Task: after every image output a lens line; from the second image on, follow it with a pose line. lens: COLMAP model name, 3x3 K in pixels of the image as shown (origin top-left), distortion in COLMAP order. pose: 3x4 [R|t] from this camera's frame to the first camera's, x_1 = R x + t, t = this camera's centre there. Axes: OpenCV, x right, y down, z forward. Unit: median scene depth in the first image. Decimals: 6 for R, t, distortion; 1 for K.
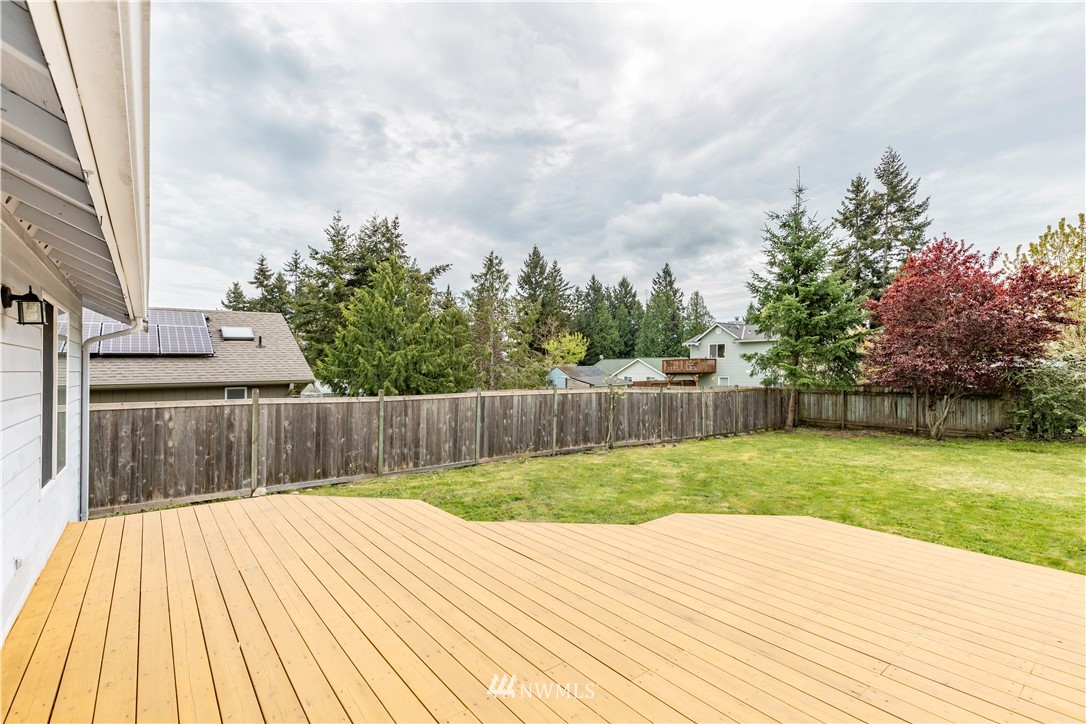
lens RADIAL K [[502.9, 0, 550.5], [0, 502.9, 371.0], [0, 0, 1]] dist [-0.003868, -0.000431]
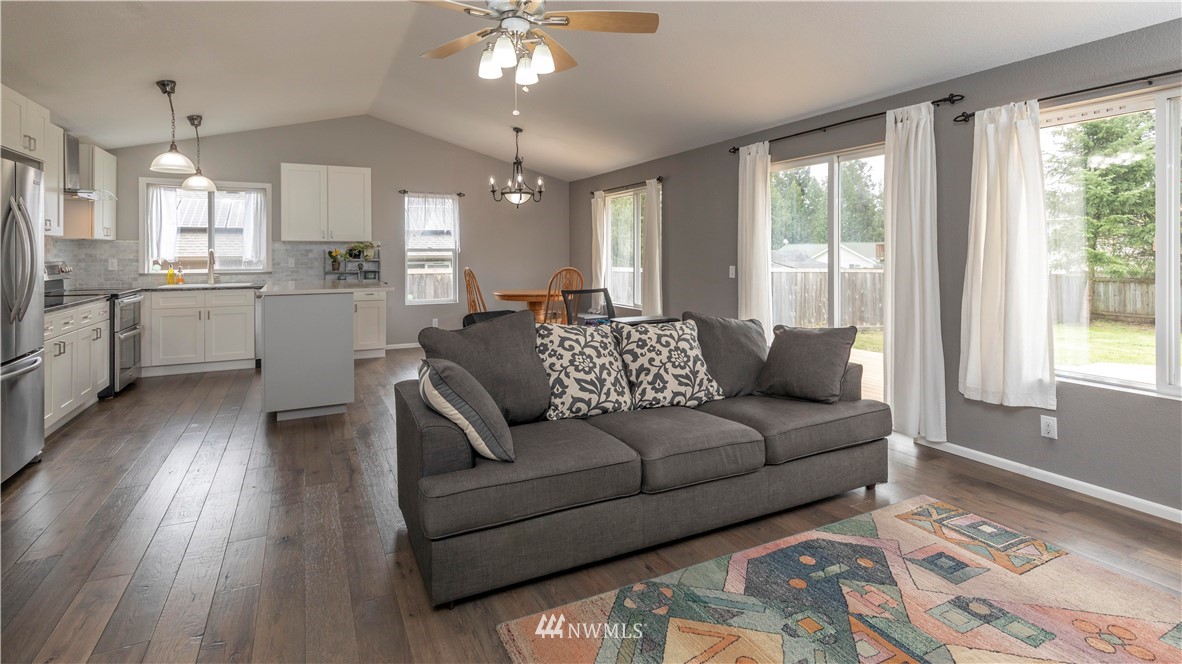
lens RADIAL K [[552.5, 0, 572.2], [0, 552.5, 247.7], [0, 0, 1]] dist [-0.002811, -0.000007]
pose [[0.971966, 0.009096, -0.234945, -0.311528], [-0.013116, 0.999793, -0.015555, 0.026294], [0.234755, 0.018201, 0.971884, -0.262448]]
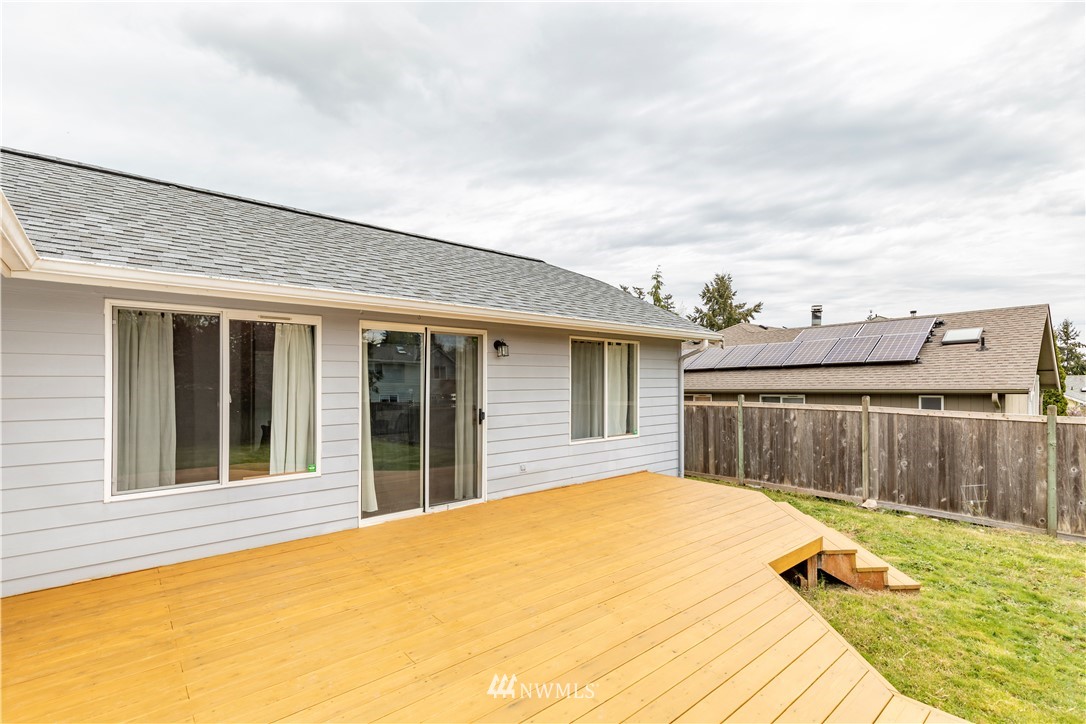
lens RADIAL K [[502.9, 0, 554.6], [0, 502.9, 384.7], [0, 0, 1]] dist [-0.003868, -0.000431]
pose [[0.035159, 0.012869, -0.999299, 0.318717], [-0.002499, 0.999915, 0.012789, 0.002425], [0.999379, 0.002047, 0.035188, 0.324115]]
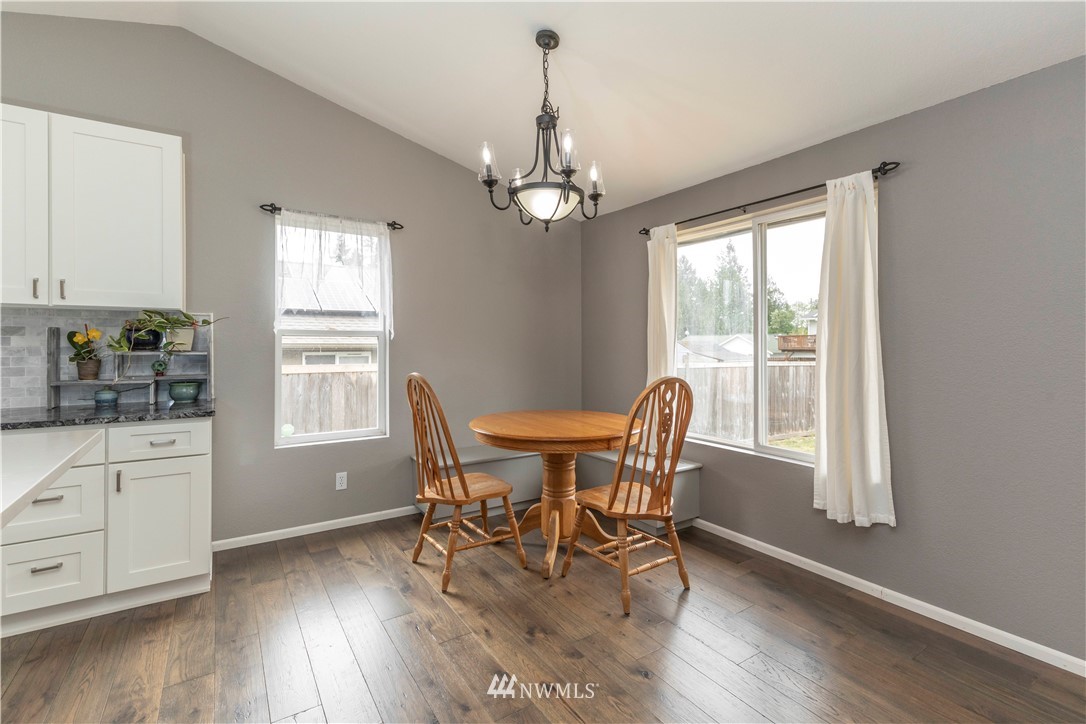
lens RADIAL K [[502.9, 0, 557.4], [0, 502.9, 344.7], [0, 0, 1]] dist [-0.003868, -0.000431]
pose [[0.995175, 0.017846, -0.096477, -0.489885], [-0.018235, 0.999829, -0.003147, 0.026579], [0.096404, 0.004891, 0.995330, 0.097319]]
